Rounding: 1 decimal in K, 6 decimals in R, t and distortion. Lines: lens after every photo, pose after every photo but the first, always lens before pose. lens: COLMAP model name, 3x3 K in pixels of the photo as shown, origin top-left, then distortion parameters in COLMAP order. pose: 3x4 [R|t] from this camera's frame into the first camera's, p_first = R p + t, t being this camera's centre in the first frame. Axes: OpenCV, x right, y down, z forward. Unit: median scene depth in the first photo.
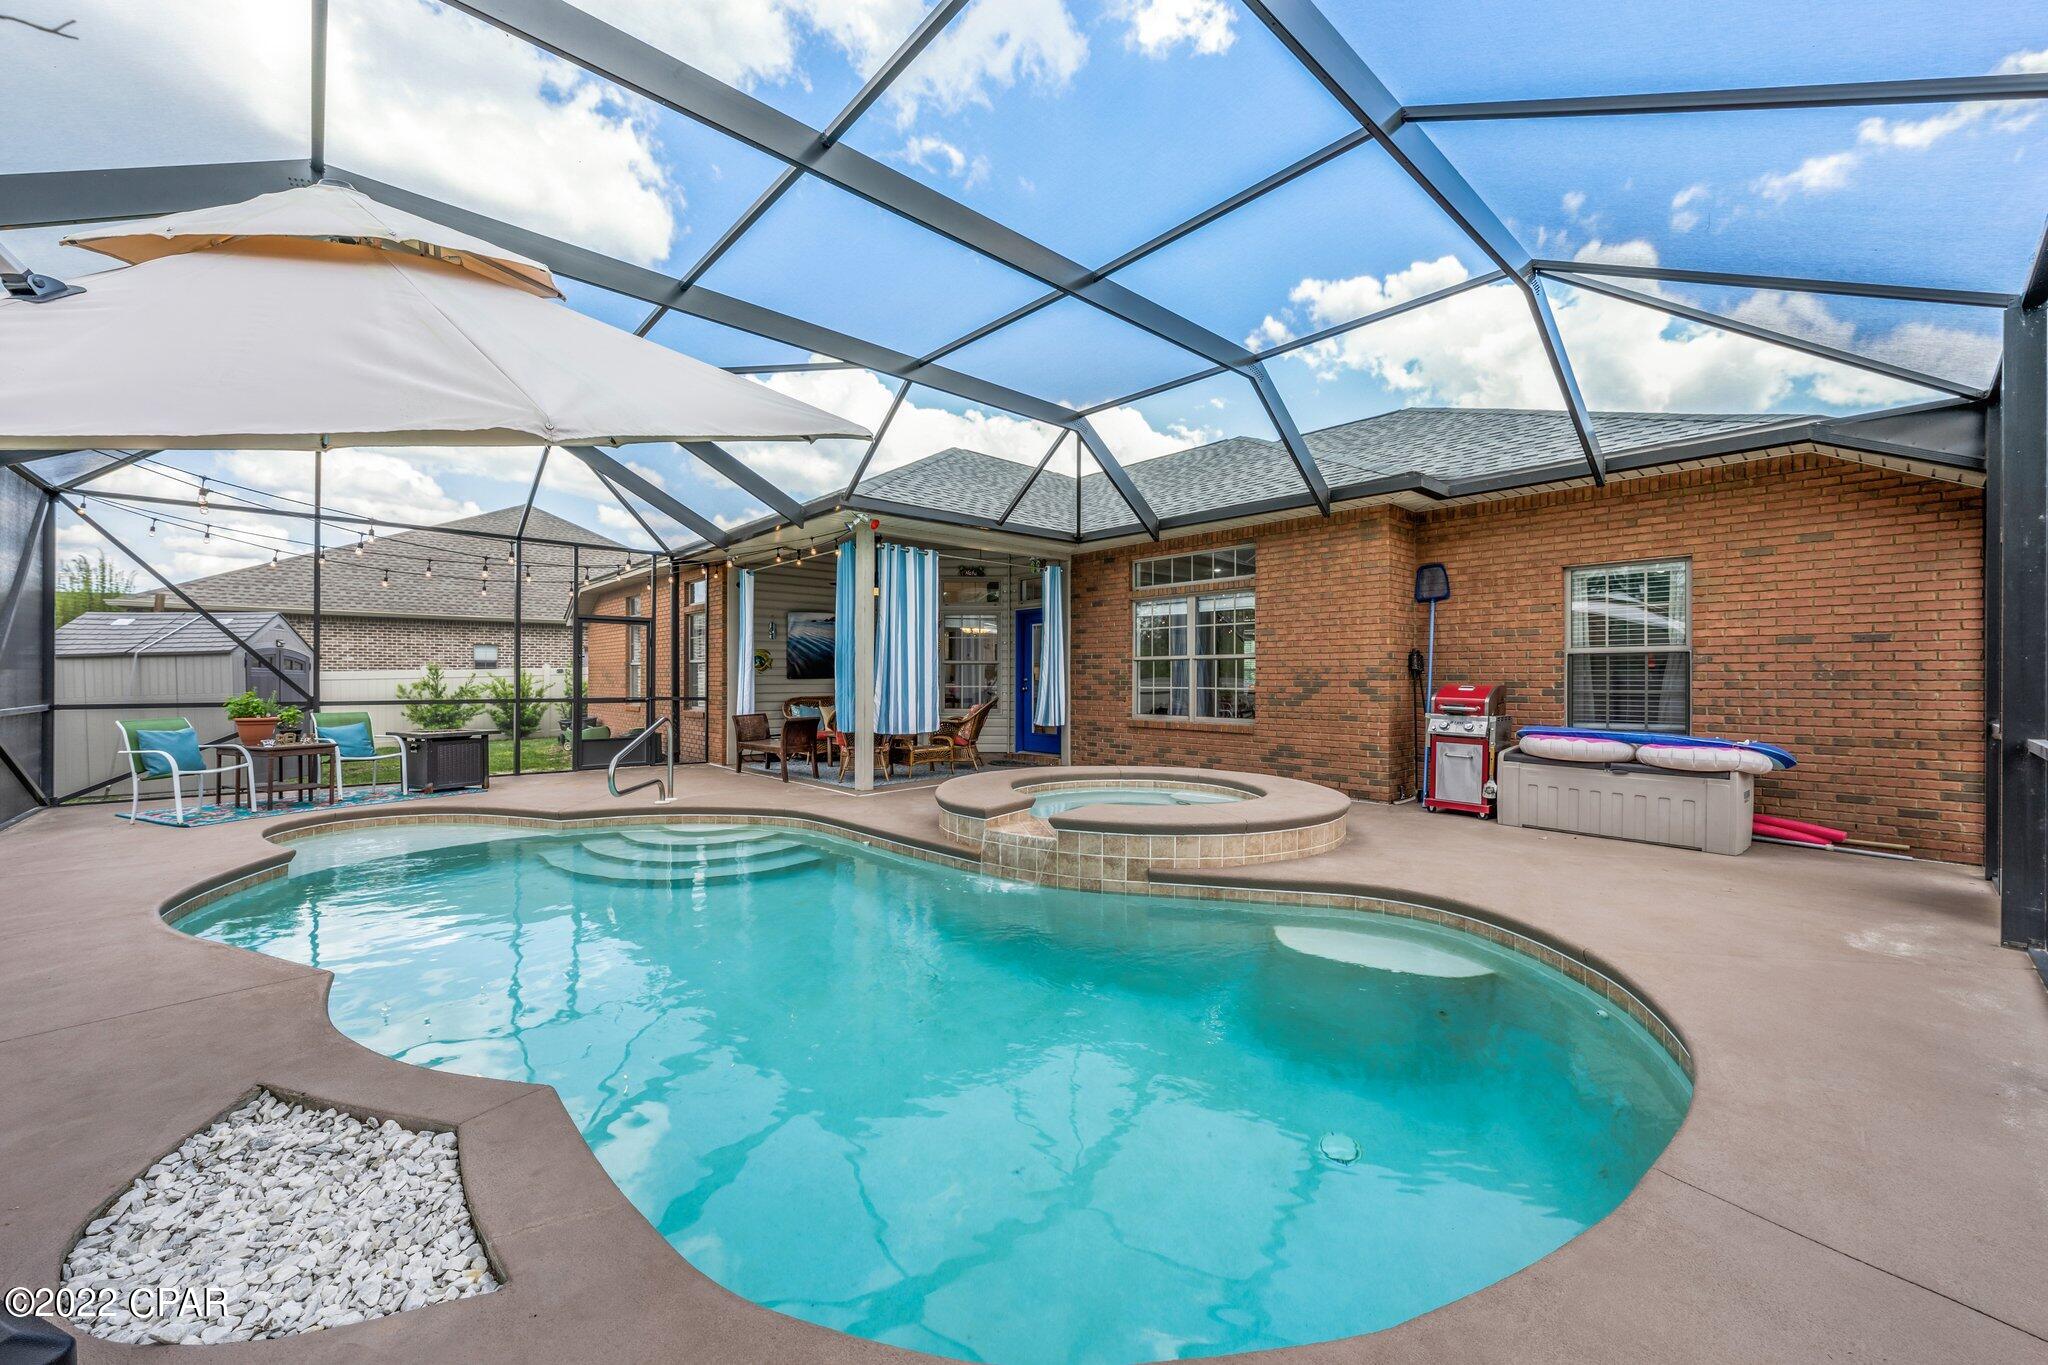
lens RADIAL K [[769.4, 0, 1031.2], [0, 769.4, 685.0], [0, 0, 1]] dist [0.000039, 0.000133]
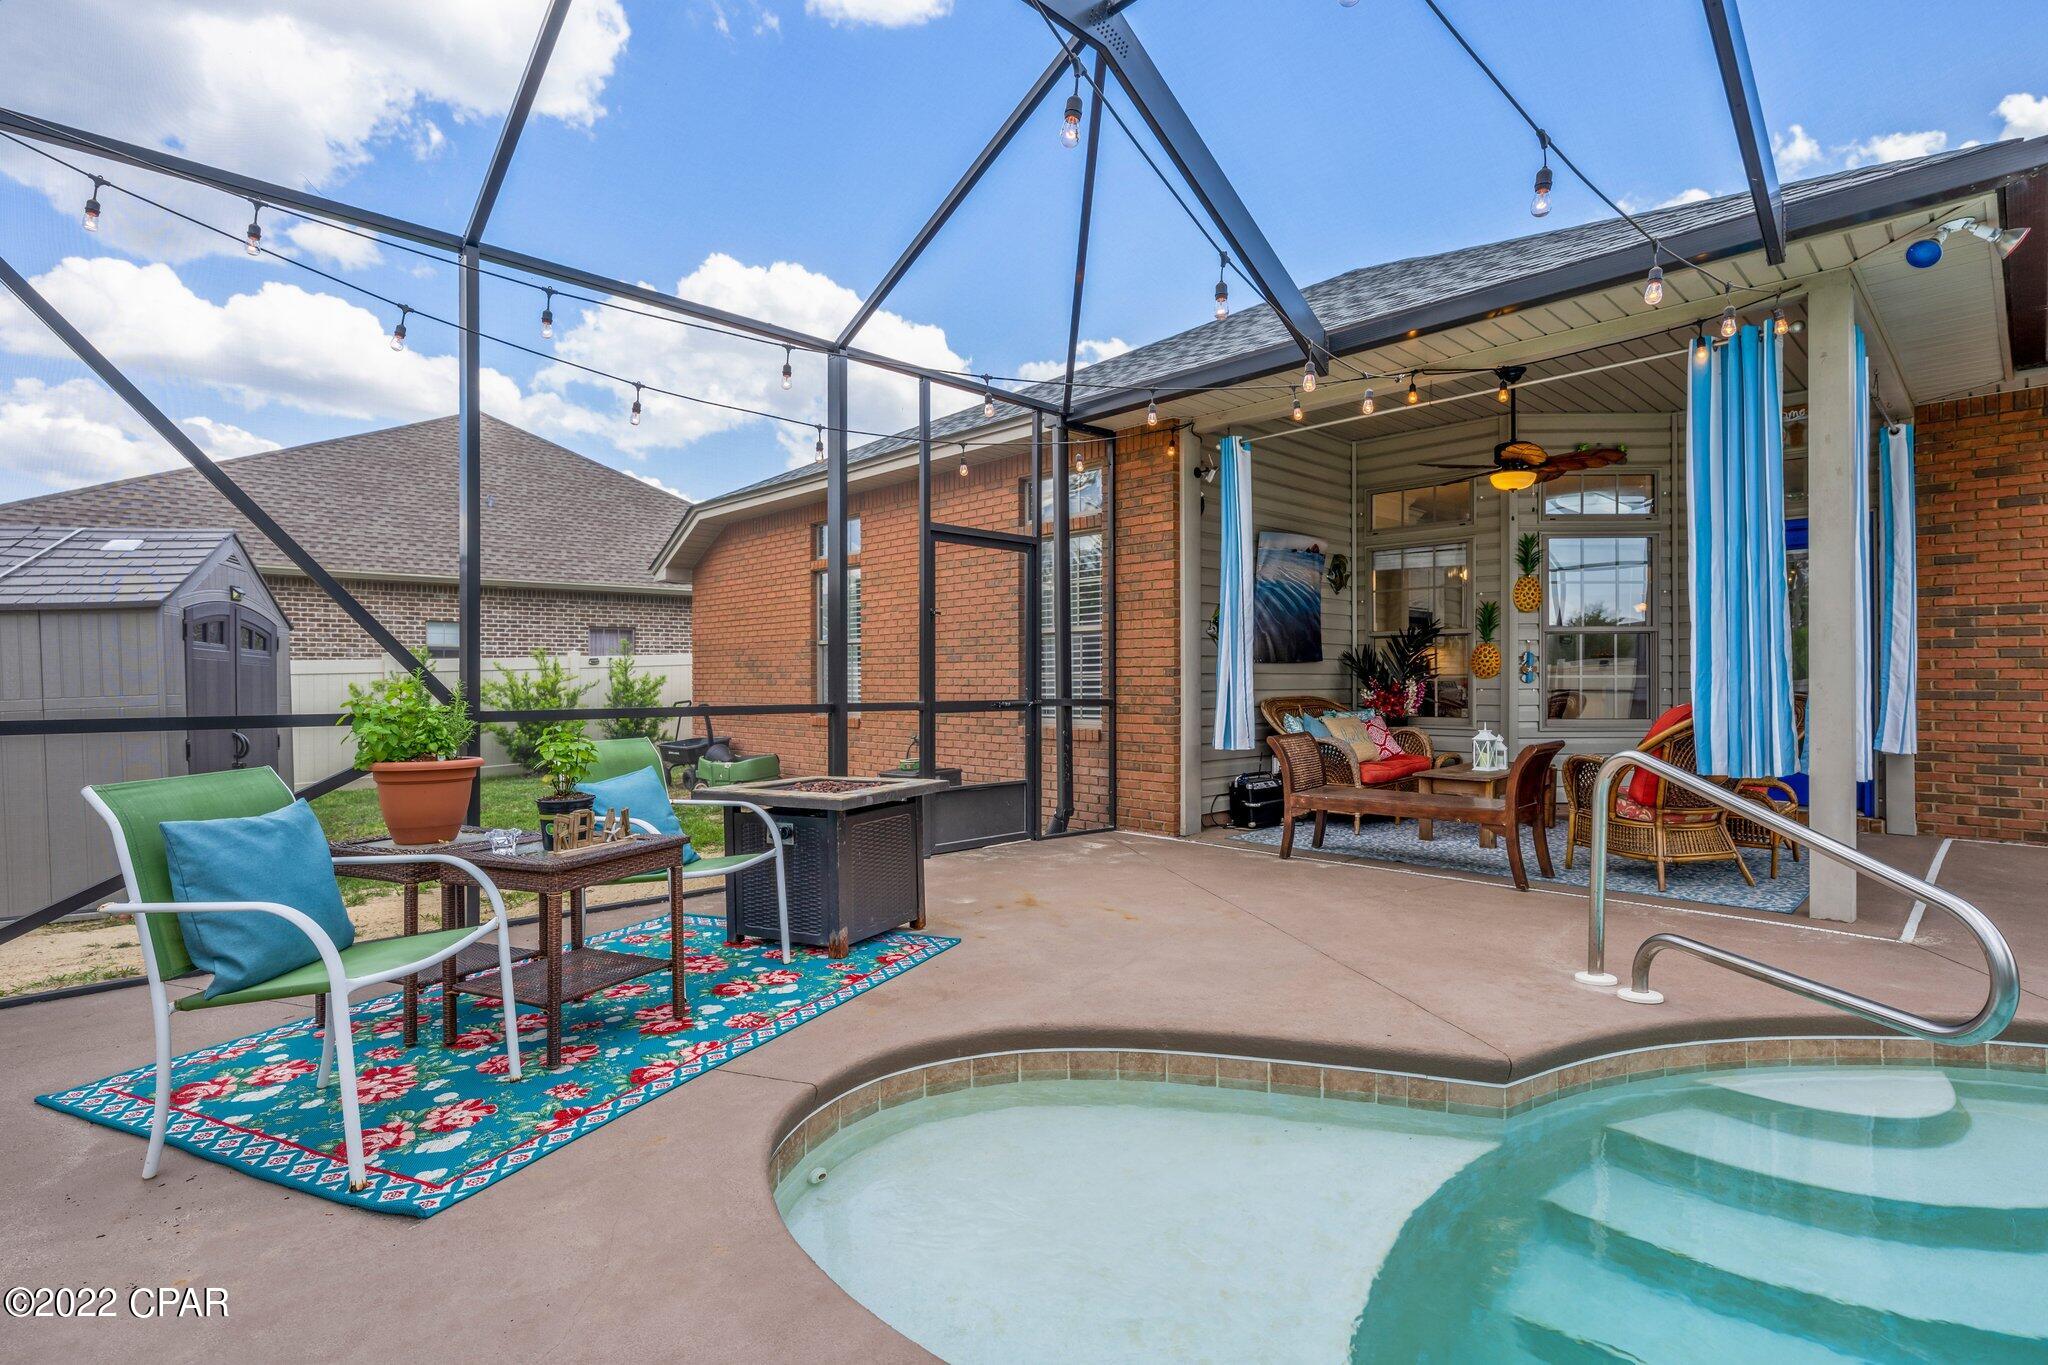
lens RADIAL K [[966.2, 0, 1015.9], [0, 966.2, 685.3], [0, 0, 1]] dist [-0.002384, -0.000072]
pose [[0.999399, -0.005169, 0.034275, -0.562309], [0.005287, 0.999980, -0.003360, 0.009031], [-0.034257, 0.003539, 0.999407, 0.419812]]
